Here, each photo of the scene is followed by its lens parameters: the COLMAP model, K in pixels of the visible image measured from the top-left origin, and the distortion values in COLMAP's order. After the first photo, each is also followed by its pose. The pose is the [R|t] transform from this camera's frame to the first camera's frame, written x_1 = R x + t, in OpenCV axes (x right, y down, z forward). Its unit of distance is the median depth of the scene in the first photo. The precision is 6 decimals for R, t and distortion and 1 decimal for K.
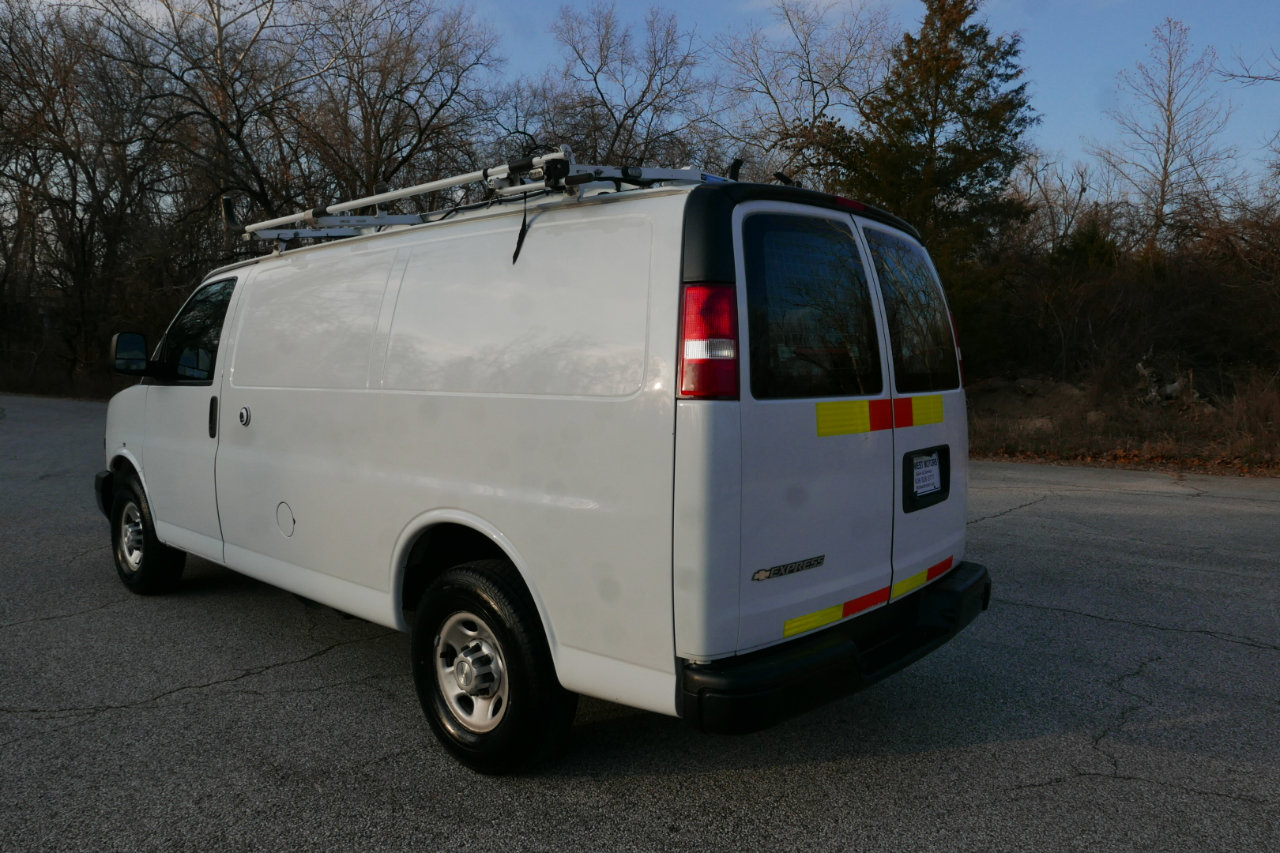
lens RADIAL K [[872.5, 0, 637.1], [0, 872.5, 429.8], [0, 0, 1]] dist [-0.028297, 0.002875]
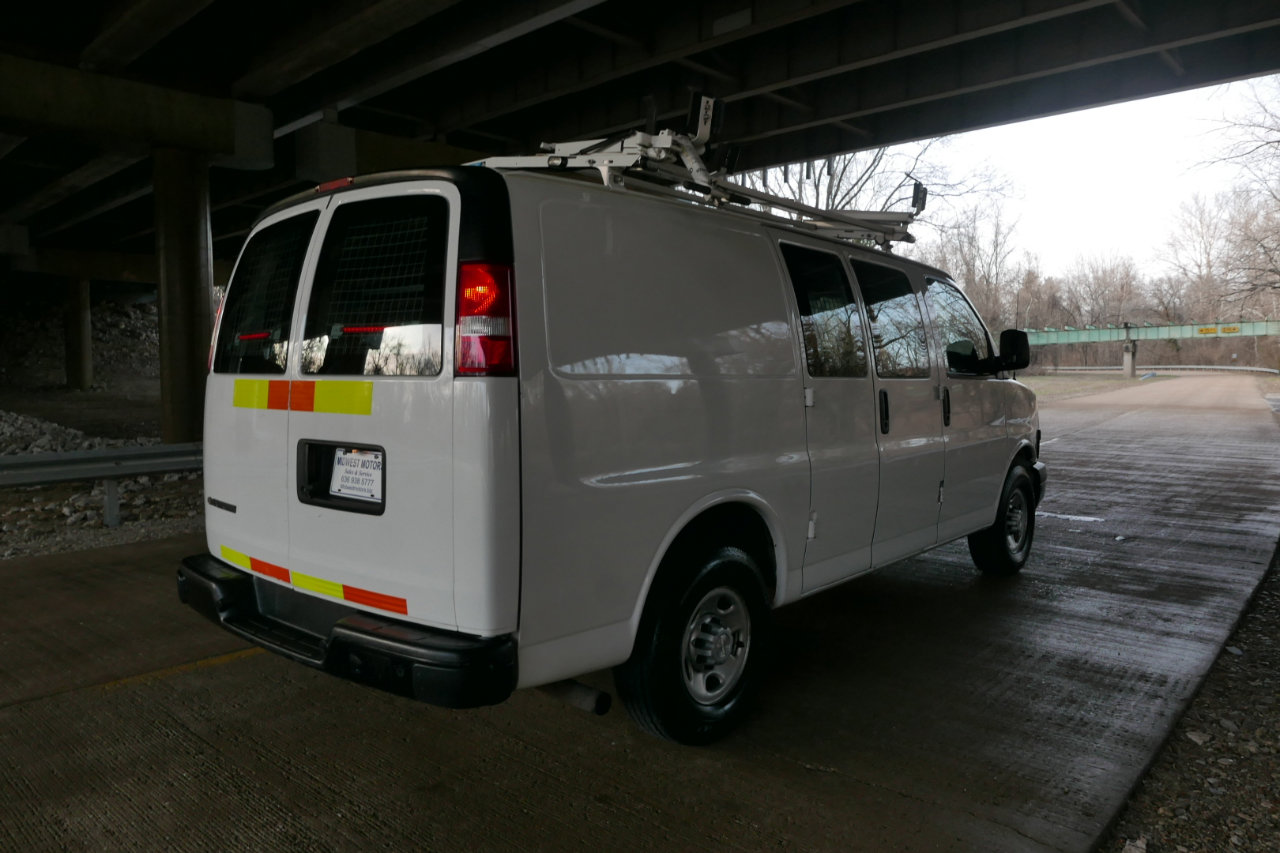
lens RADIAL K [[872.5, 0, 637.1], [0, 872.5, 429.8], [0, 0, 1]] dist [-0.028297, 0.002875]
pose [[0.036228, 0.086945, -0.995554, 1.260260], [-0.061783, 0.994497, 0.084604, -0.085118], [0.997432, 0.058443, 0.041400, 1.331656]]
